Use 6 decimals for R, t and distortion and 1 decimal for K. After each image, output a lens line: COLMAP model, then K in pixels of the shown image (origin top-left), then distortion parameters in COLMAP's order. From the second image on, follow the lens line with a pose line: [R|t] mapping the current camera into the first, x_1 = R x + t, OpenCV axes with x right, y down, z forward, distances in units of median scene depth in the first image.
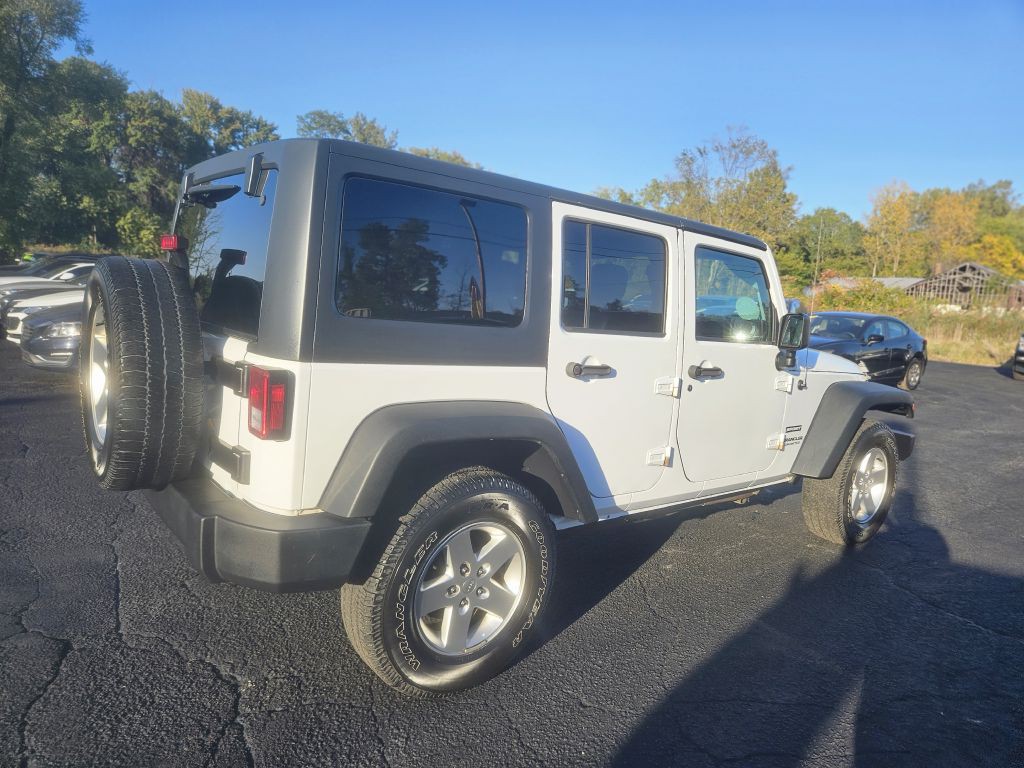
lens RADIAL K [[687.6, 0, 514.1], [0, 687.6, 383.2], [0, 0, 1]] dist [0.073968, -0.053967]
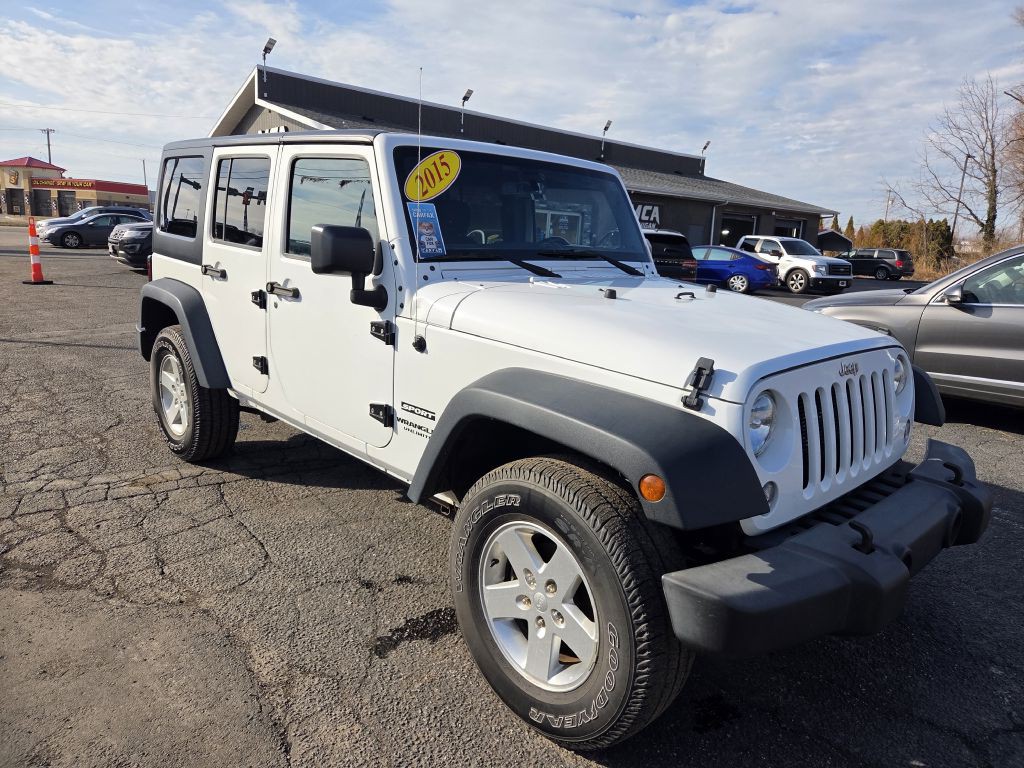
lens RADIAL K [[679.7, 0, 513.5], [0, 679.7, 378.0], [0, 0, 1]] dist [0.062684, -0.040289]
pose [[0.087833, 0.145028, -0.985521, 1.300681], [-0.172342, 0.976638, 0.128361, -0.077600], [0.981113, 0.158572, 0.110776, 1.268201]]
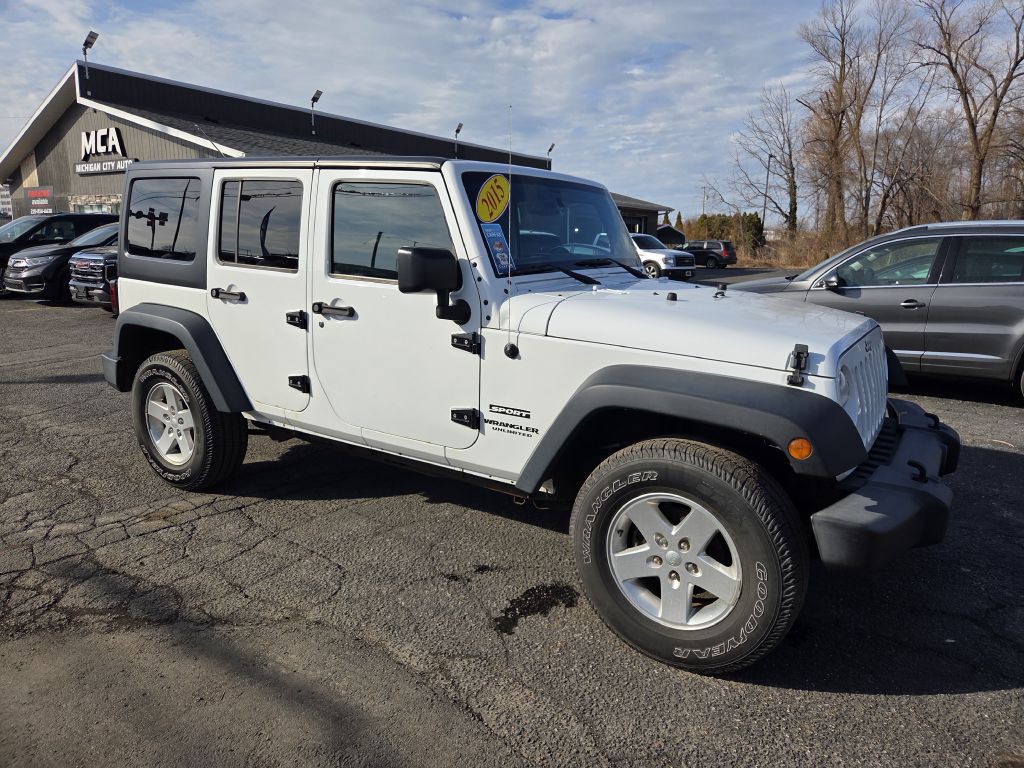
lens RADIAL K [[678.9, 0, 522.0], [0, 678.9, 379.6], [0, 0, 1]] dist [0.071280, -0.045653]
pose [[0.313899, 0.130846, -0.940397, 1.340571], [-0.117574, 0.988192, 0.098250, -0.047562], [0.942148, 0.079726, 0.325577, 0.974749]]
